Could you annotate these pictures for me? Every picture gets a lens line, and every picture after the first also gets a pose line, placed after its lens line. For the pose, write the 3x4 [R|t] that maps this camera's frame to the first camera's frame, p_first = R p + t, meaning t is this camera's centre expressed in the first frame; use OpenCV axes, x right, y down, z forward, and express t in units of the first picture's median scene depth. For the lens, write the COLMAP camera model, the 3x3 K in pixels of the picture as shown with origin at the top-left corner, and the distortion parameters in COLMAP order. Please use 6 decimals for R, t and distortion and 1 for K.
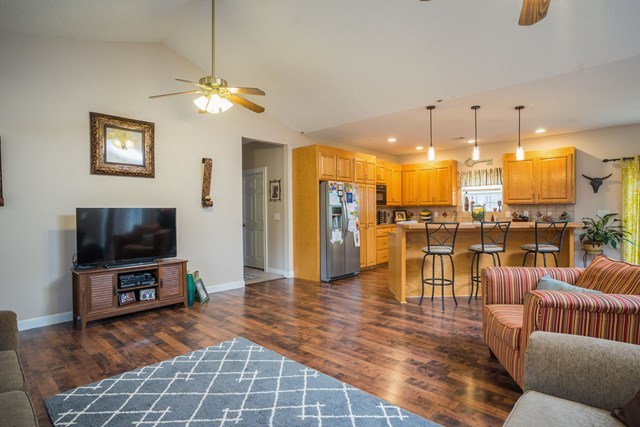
lens RADIAL K [[338.5, 0, 319.1], [0, 338.5, 214.5], [0, 0, 1]] dist [-0.005976, 0.002652]
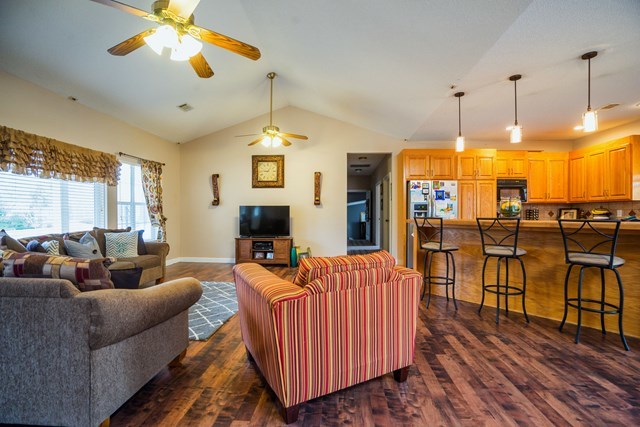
lens RADIAL K [[294.3, 0, 322.3], [0, 294.3, 215.4], [0, 0, 1]] dist [-0.018196, 0.000509]
pose [[0.640567, 0.014310, -0.767769, 0.578606], [-0.014044, 0.999877, 0.006918, 0.011636], [0.767774, 0.006351, 0.640689, 0.166048]]
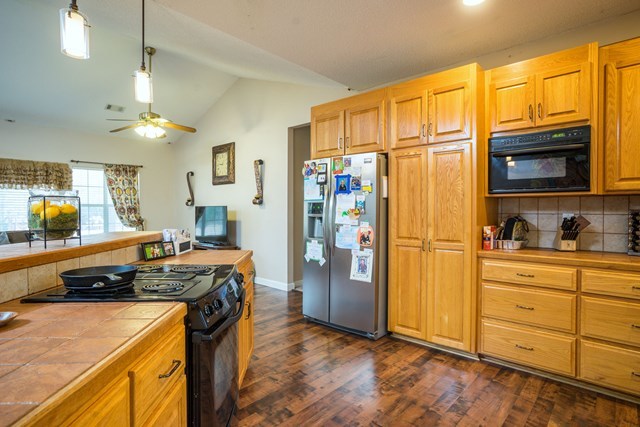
lens RADIAL K [[338.5, 0, 319.5], [0, 338.5, 214.7], [0, 0, 1]] dist [-0.005976, 0.002652]
pose [[0.015571, 0.021762, -0.999642, 0.656091], [-0.012764, 0.999686, 0.021564, -0.013660], [0.999797, 0.012423, 0.015844, 1.013047]]
